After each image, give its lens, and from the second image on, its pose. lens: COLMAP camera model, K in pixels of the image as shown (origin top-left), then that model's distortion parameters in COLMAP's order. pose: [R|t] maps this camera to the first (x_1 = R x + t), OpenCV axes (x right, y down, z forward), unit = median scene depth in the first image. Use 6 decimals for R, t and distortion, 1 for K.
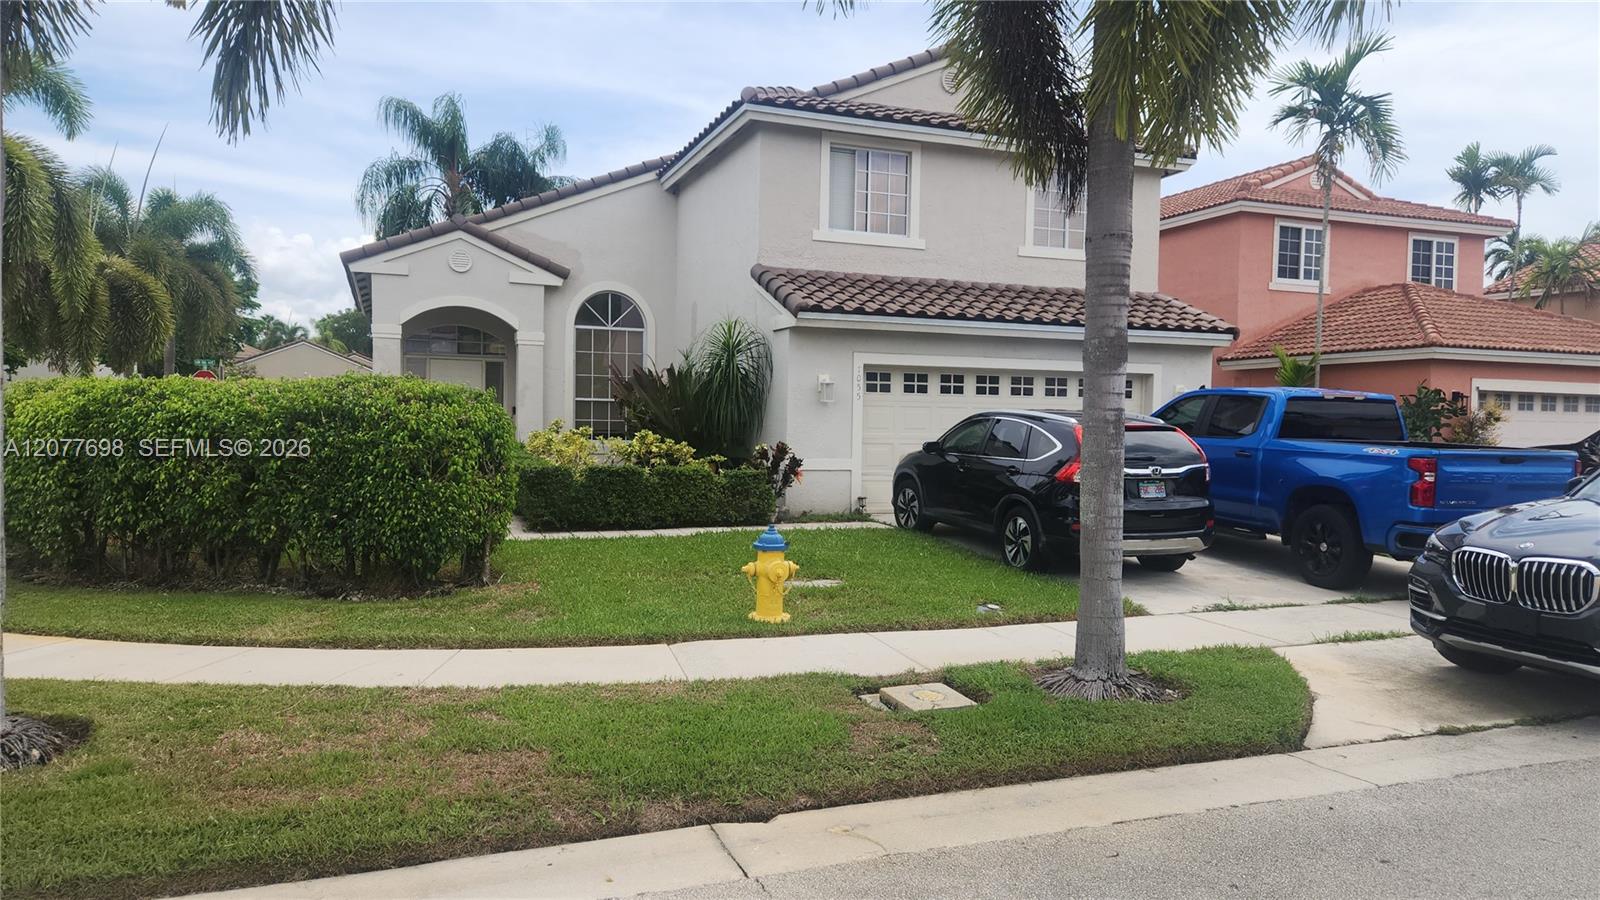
lens RADIAL K [[1075.1, 0, 805.5], [0, 1075.1, 492.8], [0, 0, 1]] dist [0.031192, -0.000127]
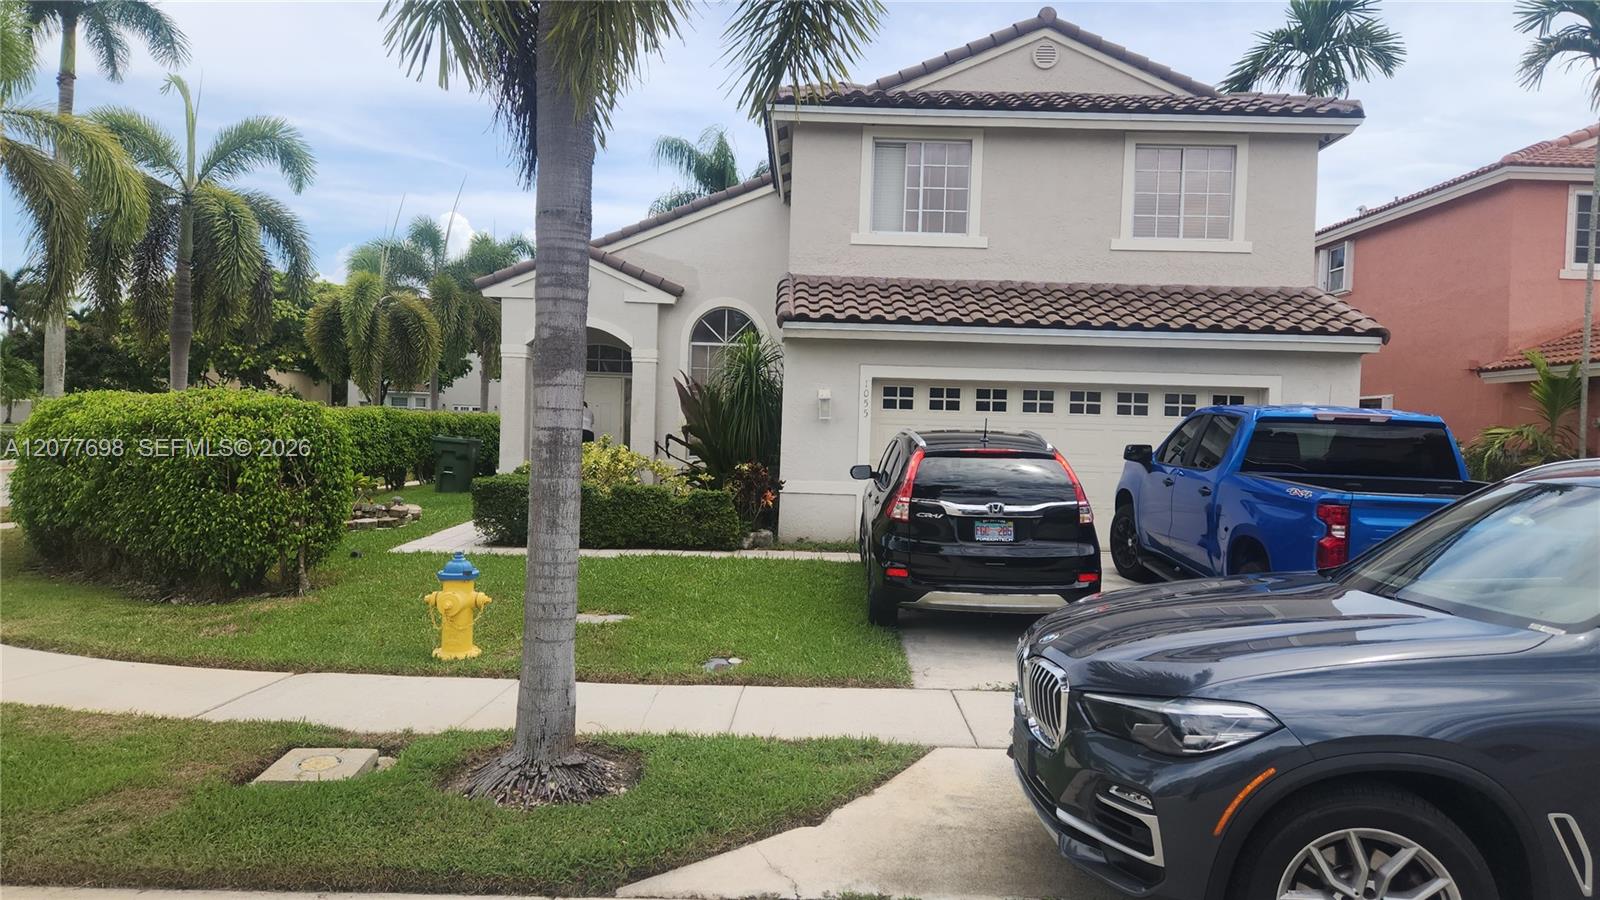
lens RADIAL K [[1069.9, 0, 807.5], [0, 1069.9, 446.9], [0, 0, 1]] dist [0.105430, -0.106031]
pose [[0.924646, 0.020783, -0.380260, 0.304706], [-0.045673, 0.997355, -0.056548, -0.007808], [0.378078, 0.069655, 0.923149, 0.143376]]
